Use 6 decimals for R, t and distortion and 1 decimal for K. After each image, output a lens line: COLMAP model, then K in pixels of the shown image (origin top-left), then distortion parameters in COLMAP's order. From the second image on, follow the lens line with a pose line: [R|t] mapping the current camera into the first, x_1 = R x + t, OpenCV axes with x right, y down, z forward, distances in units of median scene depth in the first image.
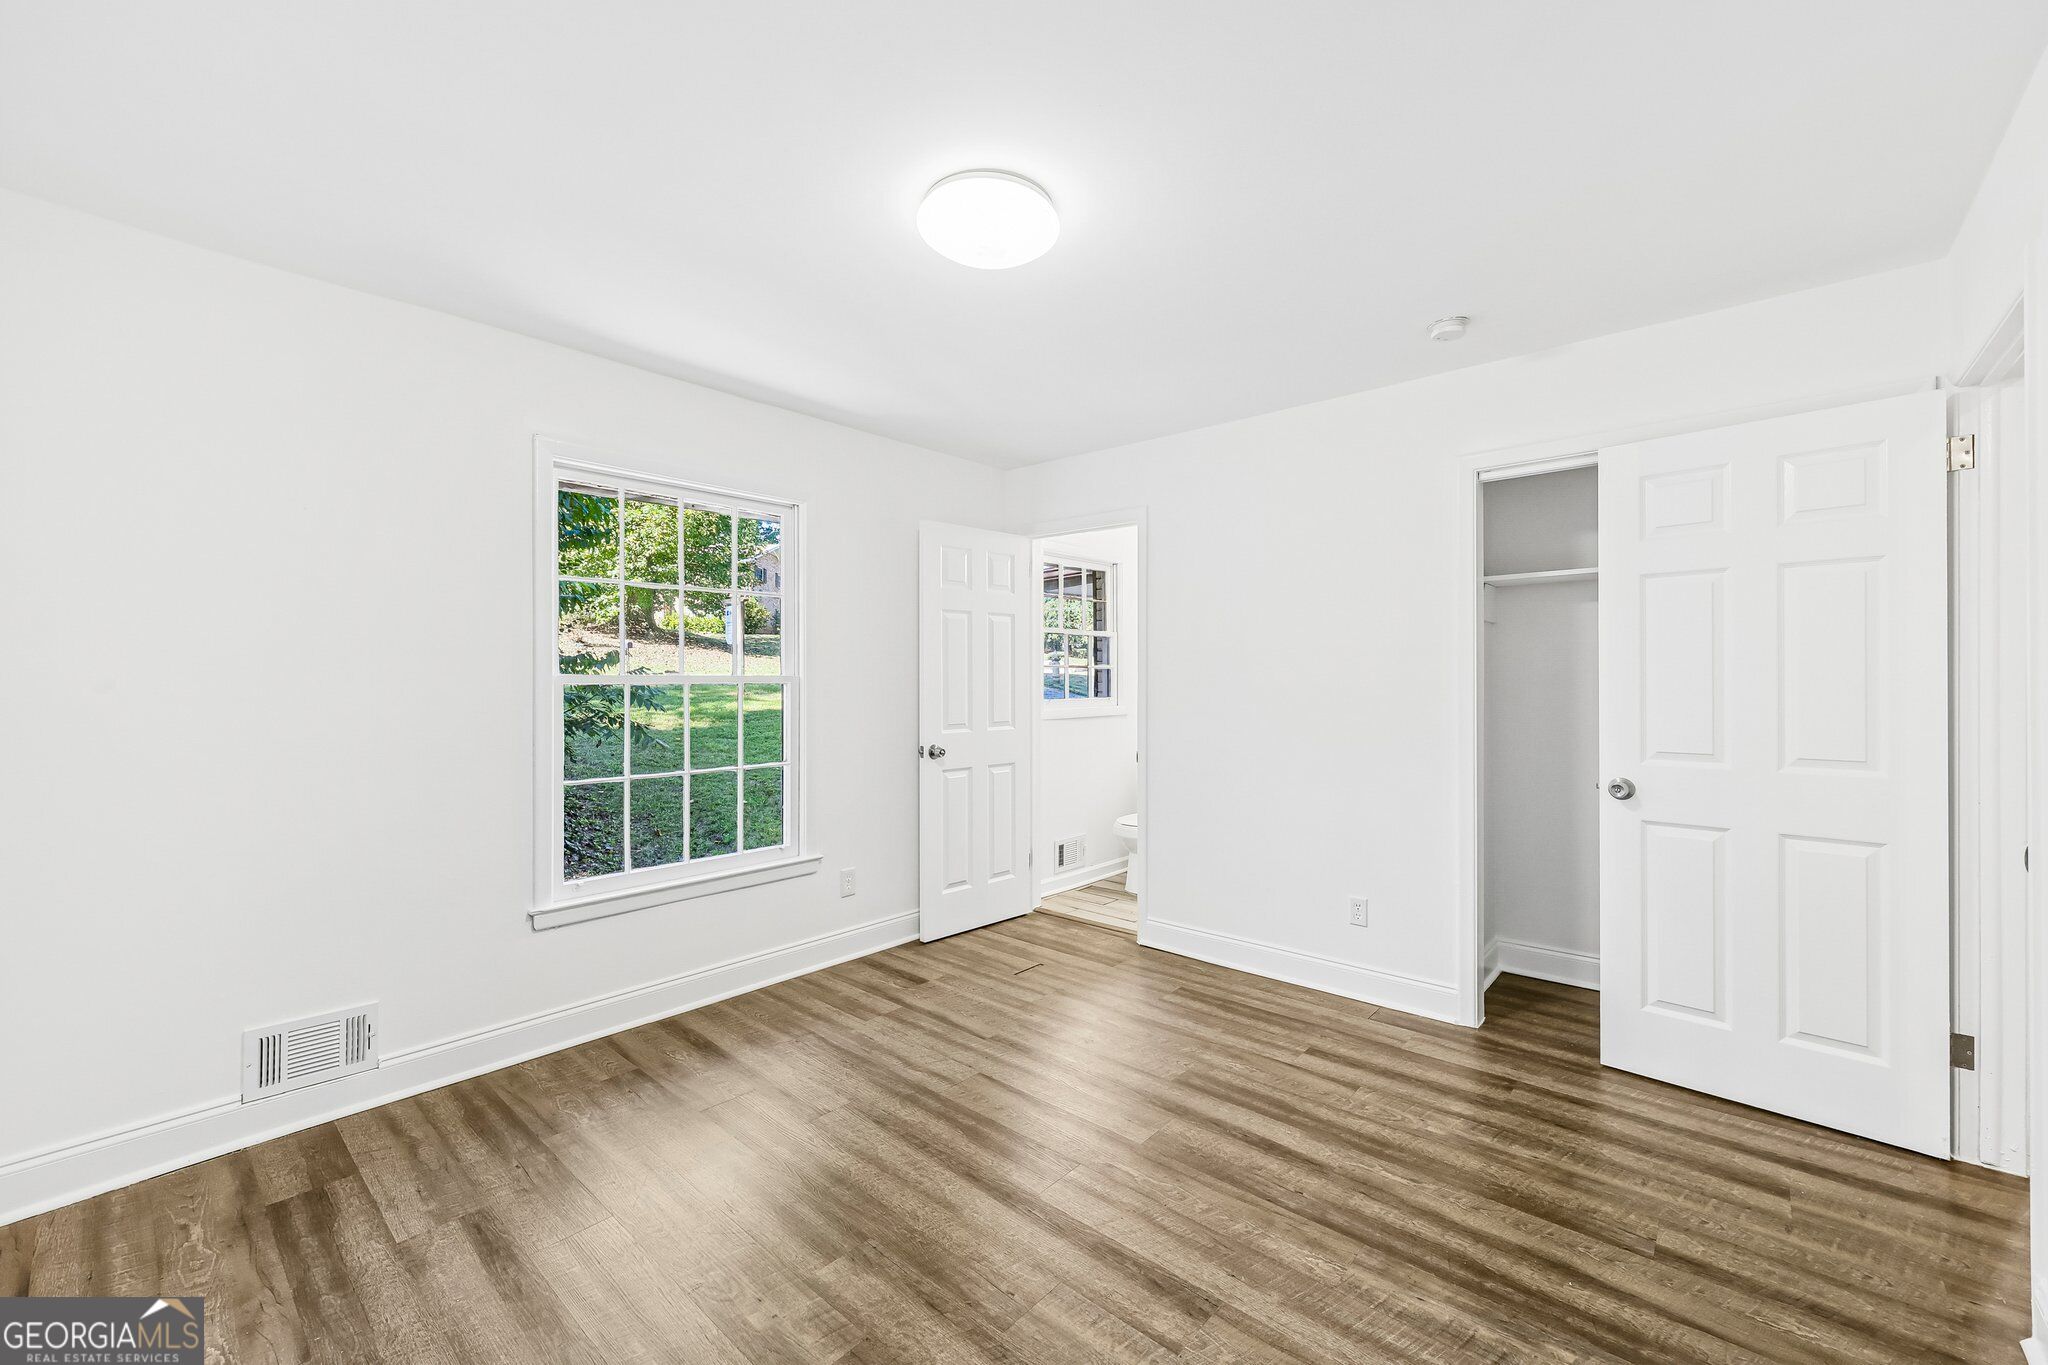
lens RADIAL K [[822.9, 0, 1022.5], [0, 822.9, 688.0], [0, 0, 1]] dist [-0.000424, -0.000070]
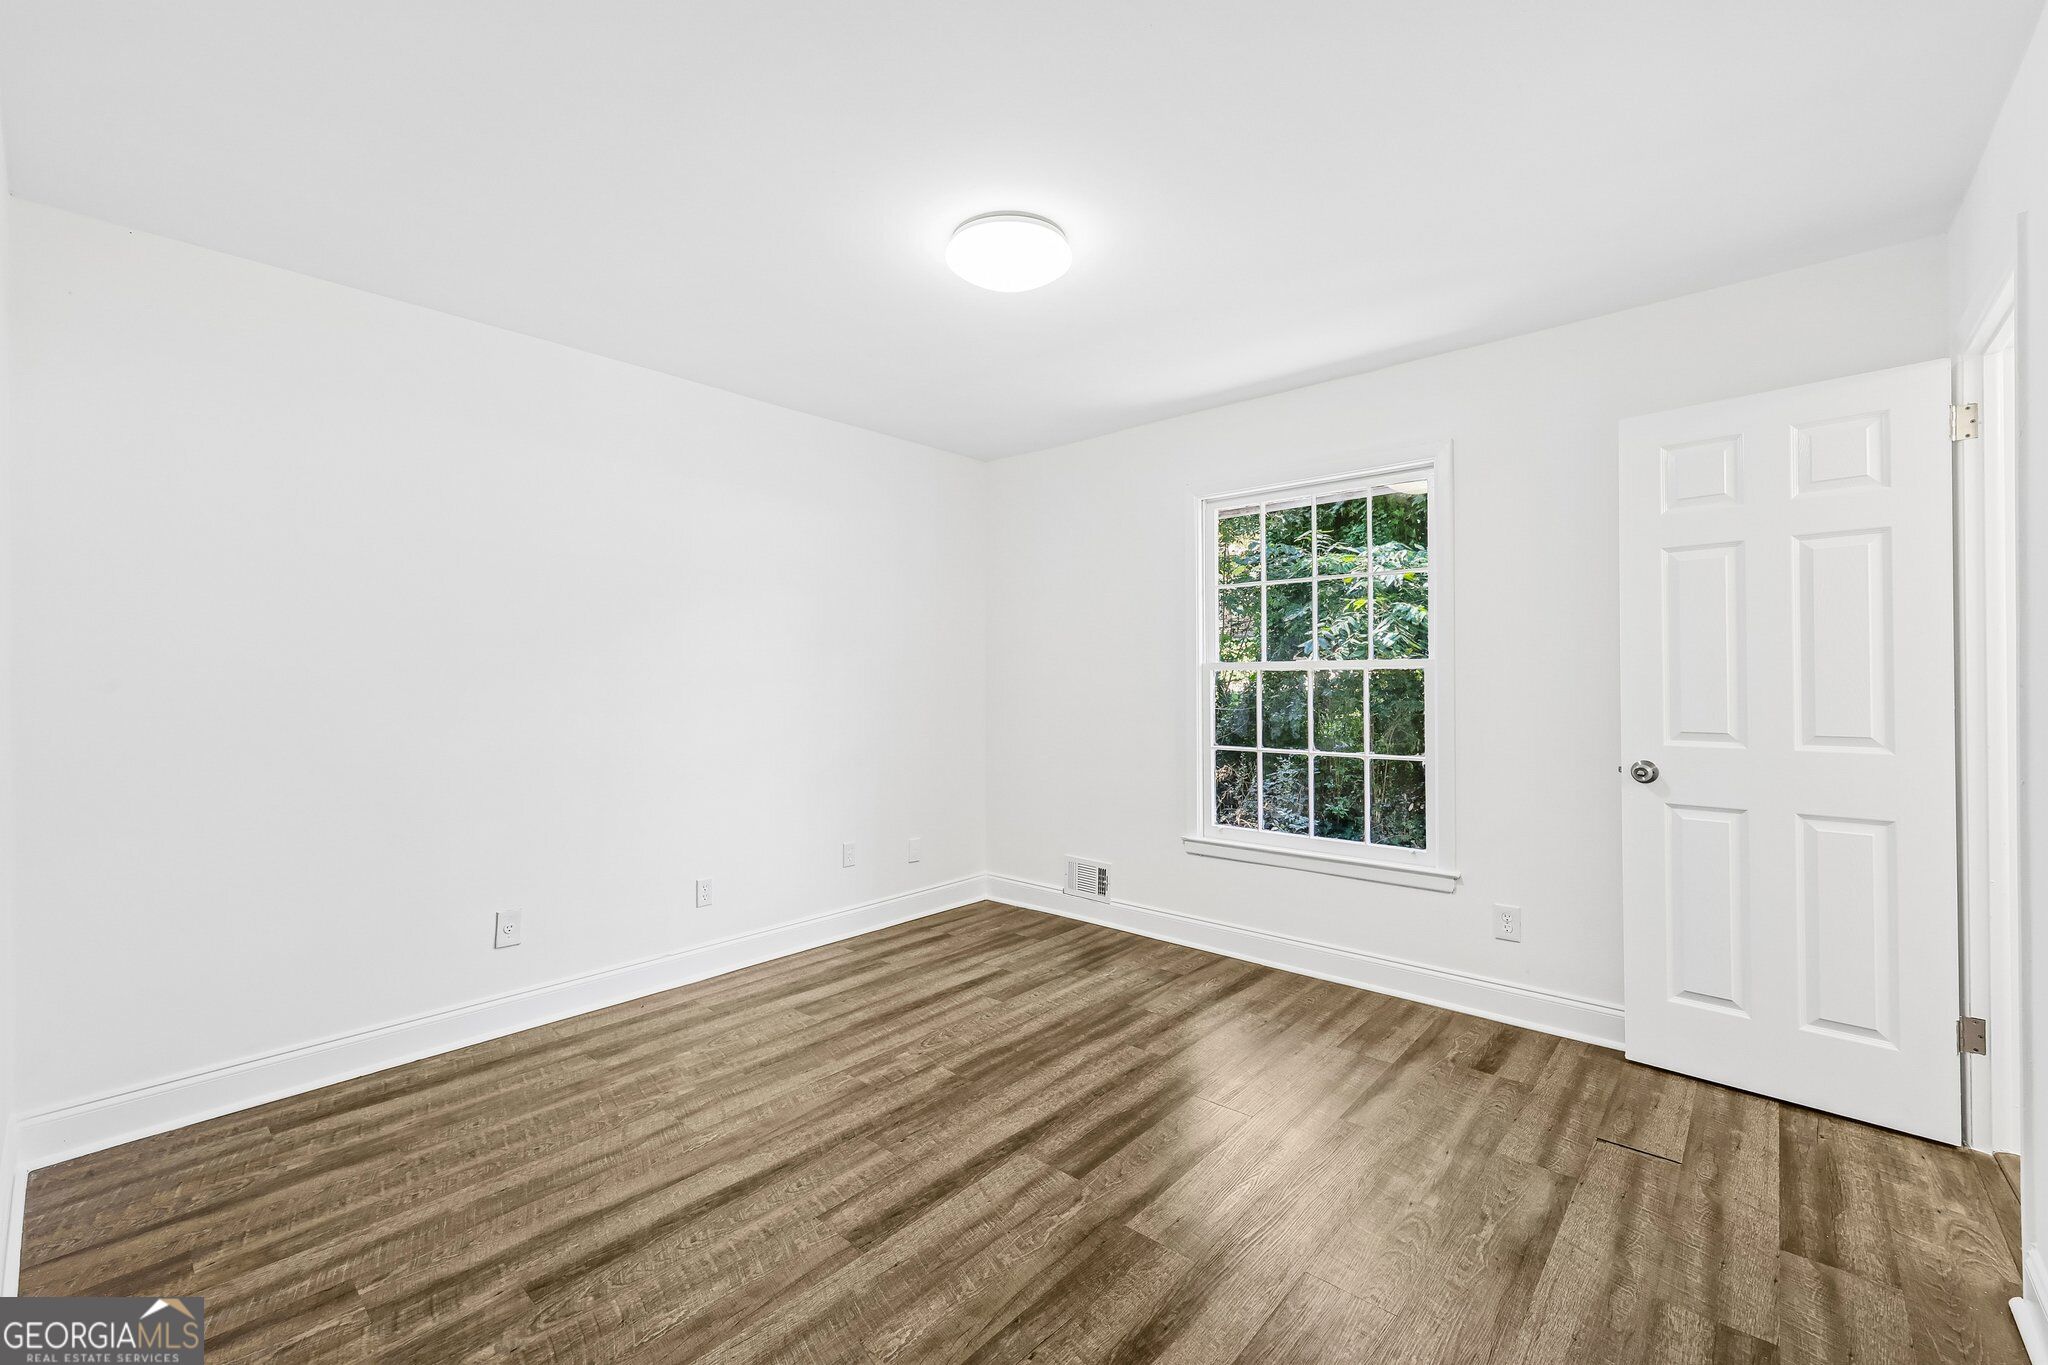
lens RADIAL K [[853.3, 0, 1018.4], [0, 853.3, 679.4], [0, 0, 1]] dist [0.000267, -0.000205]
pose [[-0.014326, 0.000136, -0.999897, 0.738829], [-0.007565, 0.999971, 0.000245, 0.011701], [0.999869, 0.007568, -0.014324, 0.675256]]
